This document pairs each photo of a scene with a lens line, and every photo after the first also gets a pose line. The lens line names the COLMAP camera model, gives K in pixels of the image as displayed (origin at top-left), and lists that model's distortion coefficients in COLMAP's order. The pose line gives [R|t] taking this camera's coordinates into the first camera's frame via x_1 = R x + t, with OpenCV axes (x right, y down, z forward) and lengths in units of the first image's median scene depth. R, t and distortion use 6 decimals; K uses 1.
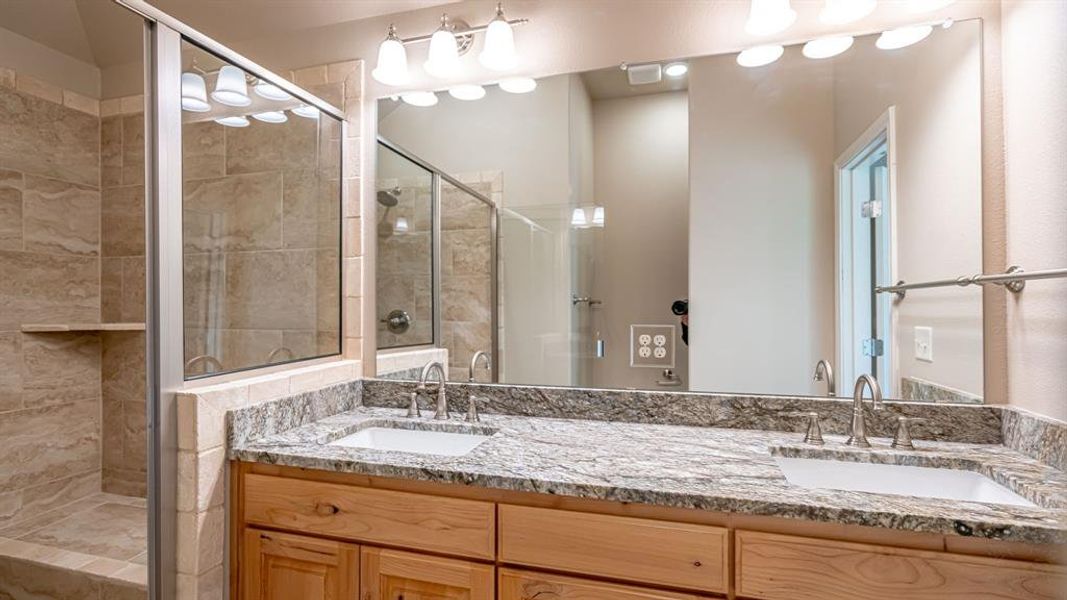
lens RADIAL K [[492.2, 0, 538.8], [0, 492.2, 307.9], [0, 0, 1]] dist [-0.010210, 0.004252]
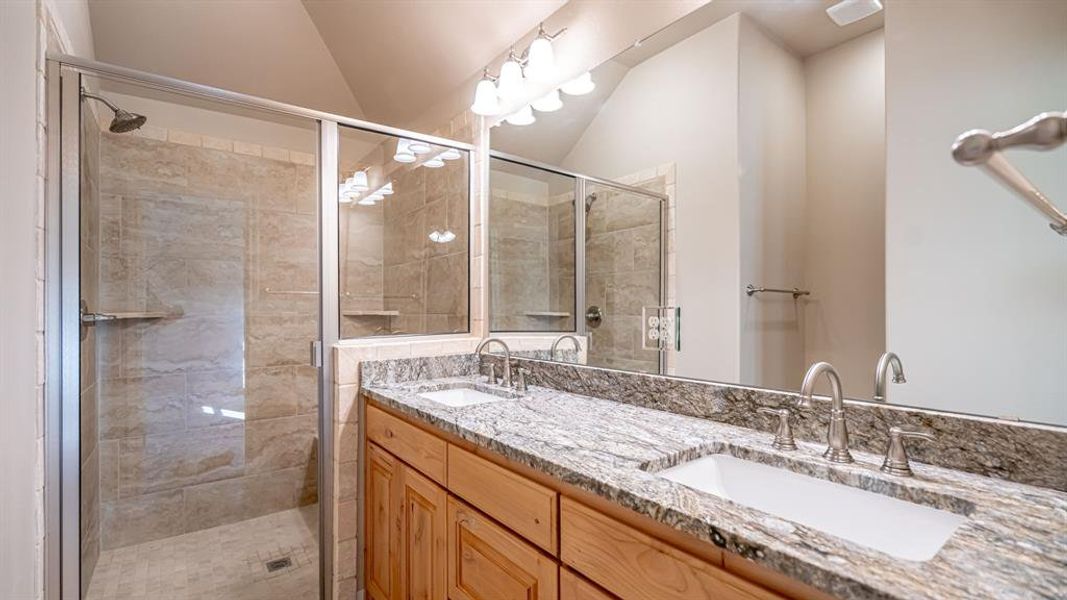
lens RADIAL K [[492.2, 0, 540.9], [0, 492.2, 311.2], [0, 0, 1]] dist [-0.010210, 0.004252]
pose [[0.796605, 0.001535, -0.604498, 0.691547], [-0.004299, 0.999986, -0.003127, 0.053802], [0.604485, 0.005090, 0.796600, 0.117316]]
